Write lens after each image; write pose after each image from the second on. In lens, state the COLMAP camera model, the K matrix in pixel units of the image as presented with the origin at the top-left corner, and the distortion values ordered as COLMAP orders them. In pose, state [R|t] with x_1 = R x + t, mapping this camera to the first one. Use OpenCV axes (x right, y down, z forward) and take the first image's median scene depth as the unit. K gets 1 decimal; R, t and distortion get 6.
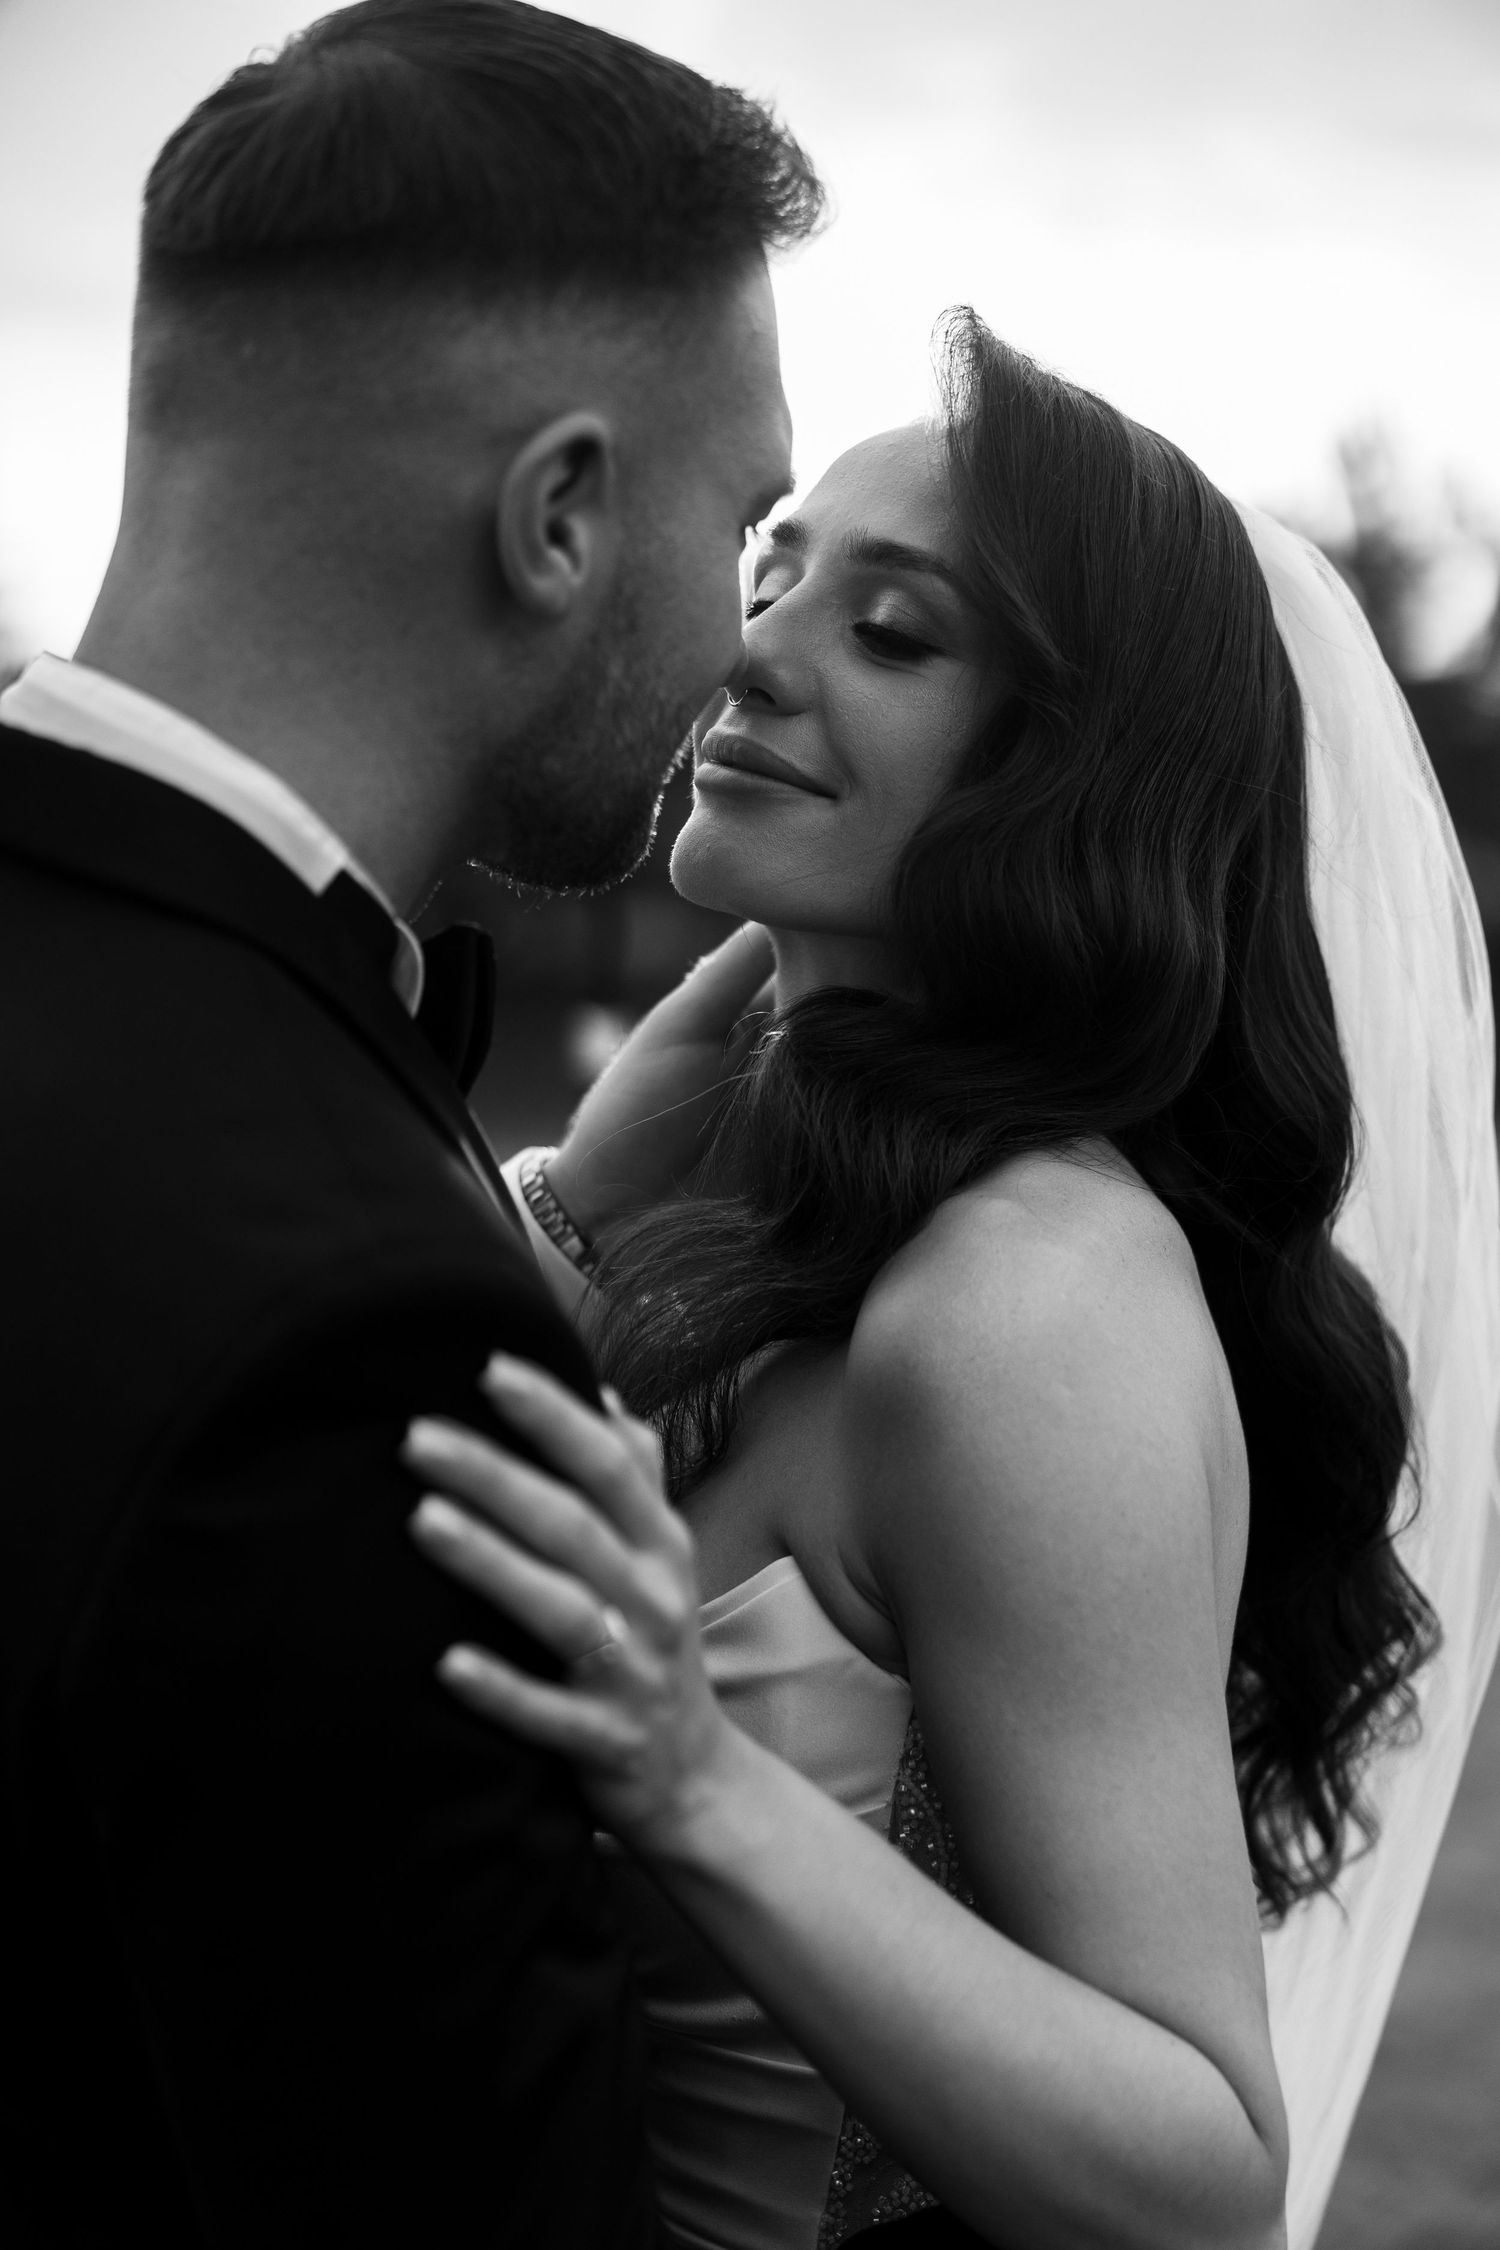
lens RADIAL K [[4262.7, 0, 750.0], [0, 4262.7, 1125.0], [0, 0, 1]] dist [-0.004909, -0.286747]
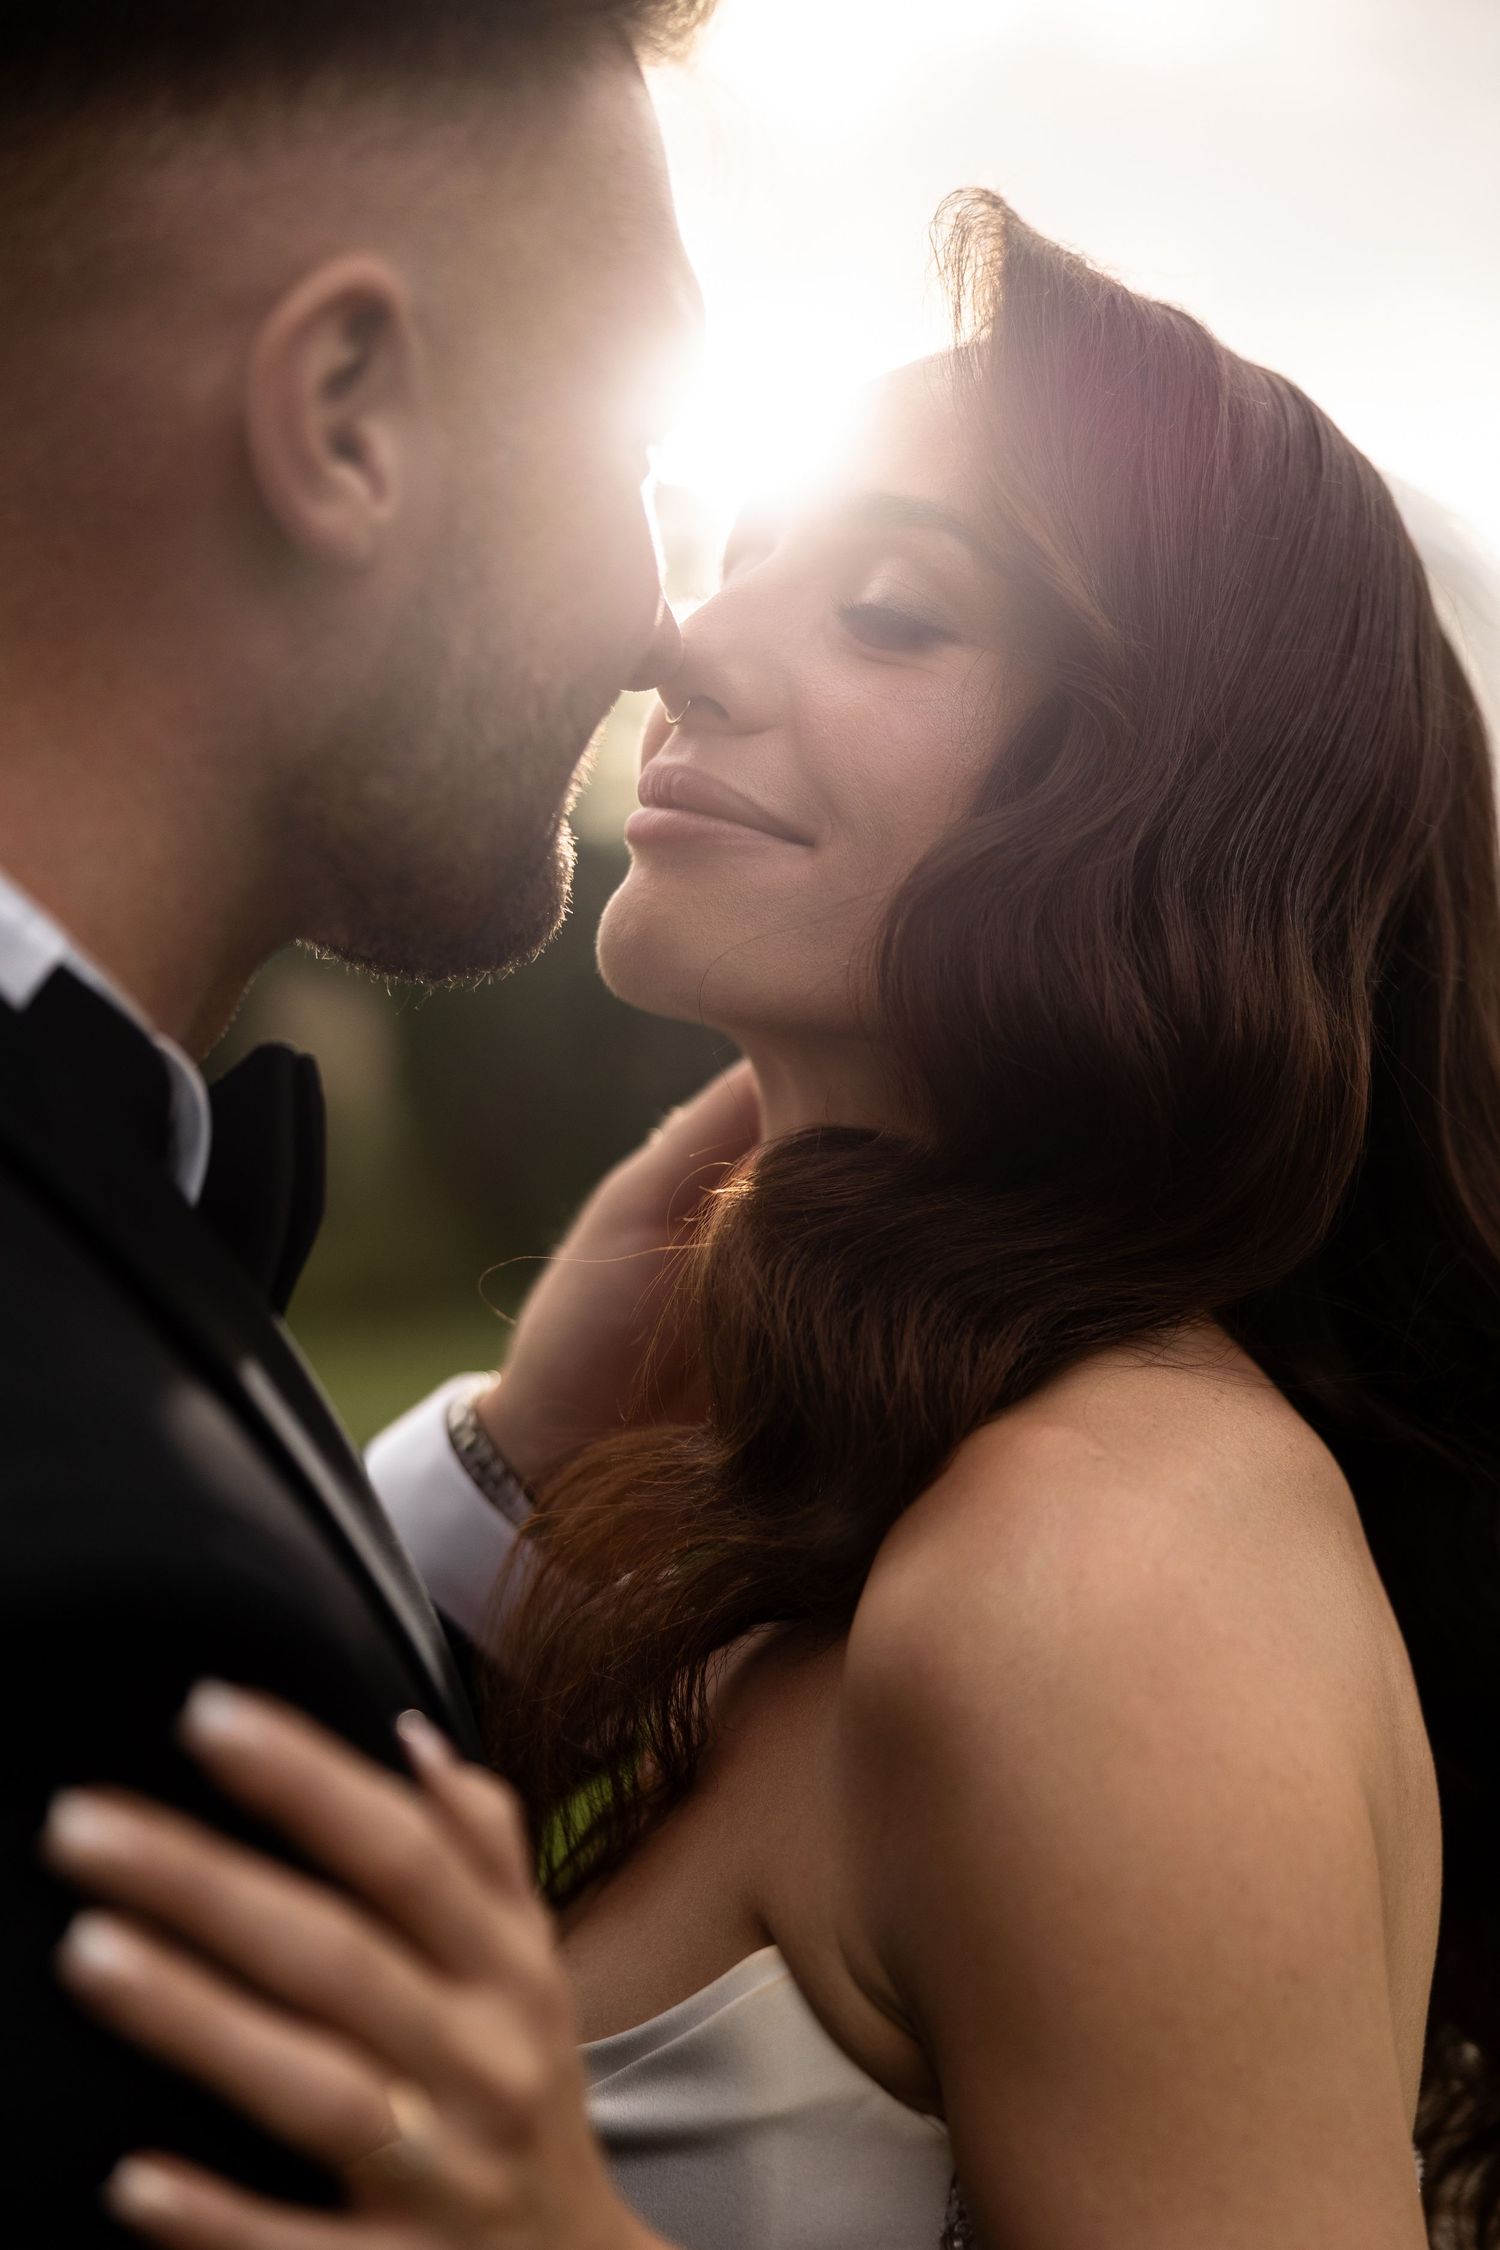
lens RADIAL K [[4262.7, 0, 750.0], [0, 4262.7, 1125.0], [0, 0, 1]] dist [-0.004909, -0.286747]
pose [[0.998560, -0.029303, -0.044943, 0.041735], [0.026608, 0.997878, -0.059426, 0.009354], [0.046589, 0.058145, 0.997220, 0.309819]]
